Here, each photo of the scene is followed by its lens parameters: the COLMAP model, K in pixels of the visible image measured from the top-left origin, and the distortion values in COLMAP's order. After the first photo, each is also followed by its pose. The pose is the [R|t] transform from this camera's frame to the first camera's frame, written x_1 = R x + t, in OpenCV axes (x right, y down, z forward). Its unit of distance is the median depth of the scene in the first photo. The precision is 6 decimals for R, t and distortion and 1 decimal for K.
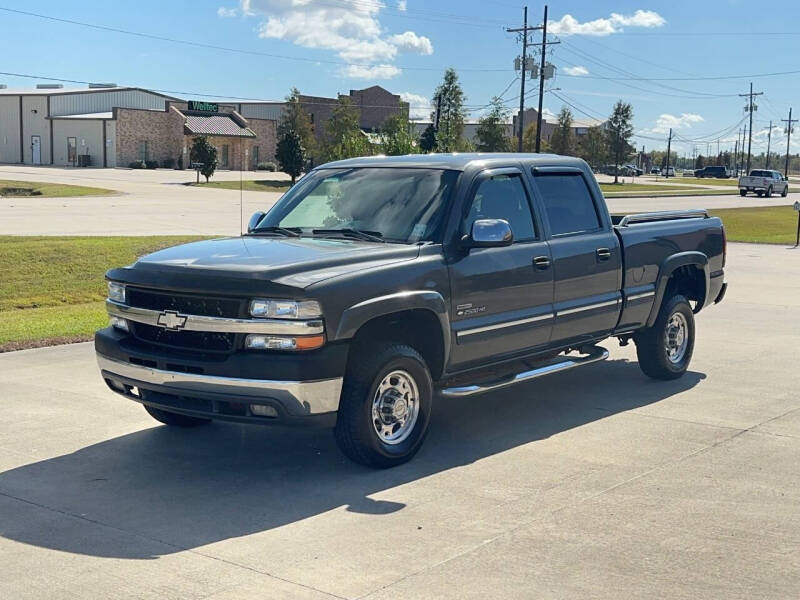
lens RADIAL K [[1082.6, 0, 396.8], [0, 1082.6, 295.0], [0, 0, 1]] dist [0.202623, -0.456476]
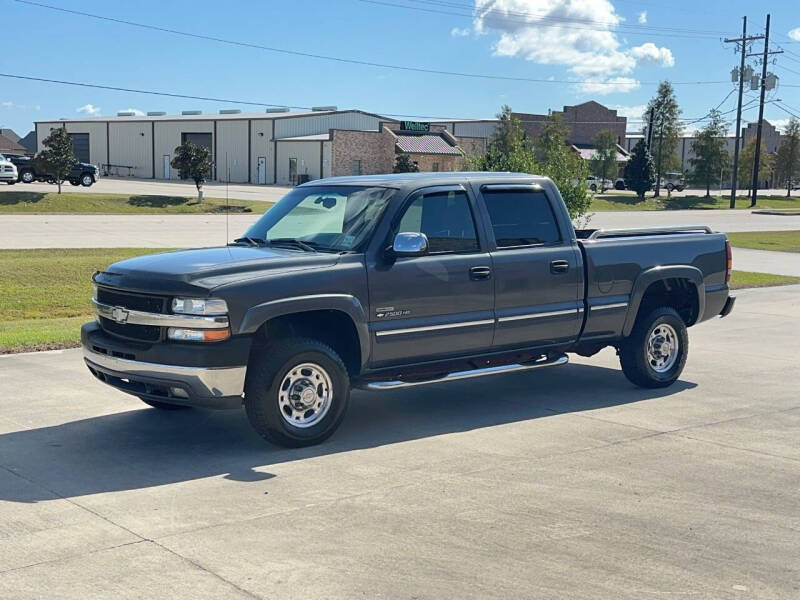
lens RADIAL K [[1082.6, 0, 396.8], [0, 1082.6, 295.0], [0, 0, 1]] dist [0.202623, -0.456476]
pose [[0.979202, 0.017364, -0.202143, 0.318844], [-0.020428, 0.999706, -0.013081, 0.010774], [0.201856, 0.016939, 0.979269, -0.100786]]
